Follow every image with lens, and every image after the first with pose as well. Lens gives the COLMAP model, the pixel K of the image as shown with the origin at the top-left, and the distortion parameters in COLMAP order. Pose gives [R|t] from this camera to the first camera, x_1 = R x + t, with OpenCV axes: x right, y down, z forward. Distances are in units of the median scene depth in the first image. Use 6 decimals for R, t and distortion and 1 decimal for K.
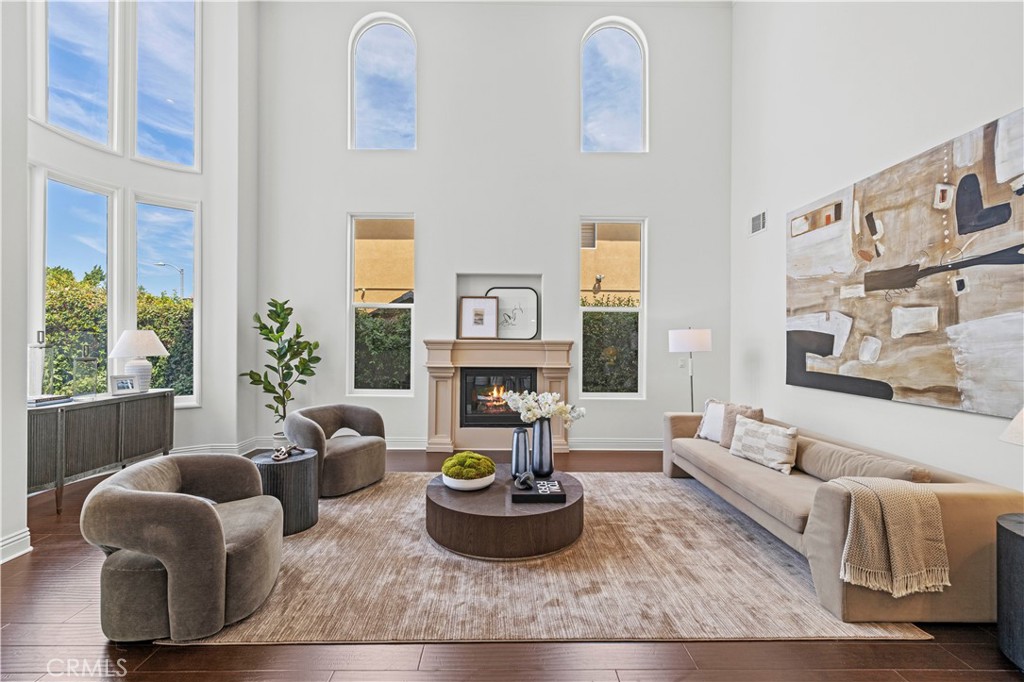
lens RADIAL K [[435.8, 0, 510.2], [0, 435.8, 343.4], [0, 0, 1]] dist [0.003912, -0.000484]
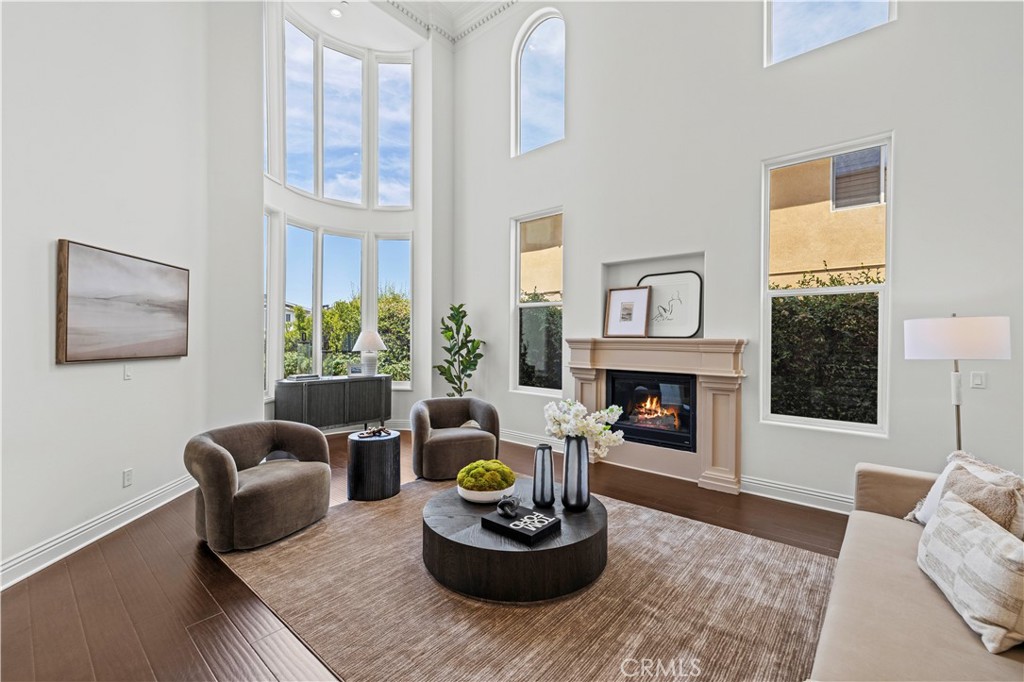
lens RADIAL K [[435.8, 0, 510.5], [0, 435.8, 343.5], [0, 0, 1]] dist [0.003912, -0.000484]
pose [[0.741490, 0.006590, -0.670932, 0.344173], [-0.005565, 0.999978, 0.003672, 0.000095], [0.670941, 0.001011, 0.741510, 0.221070]]
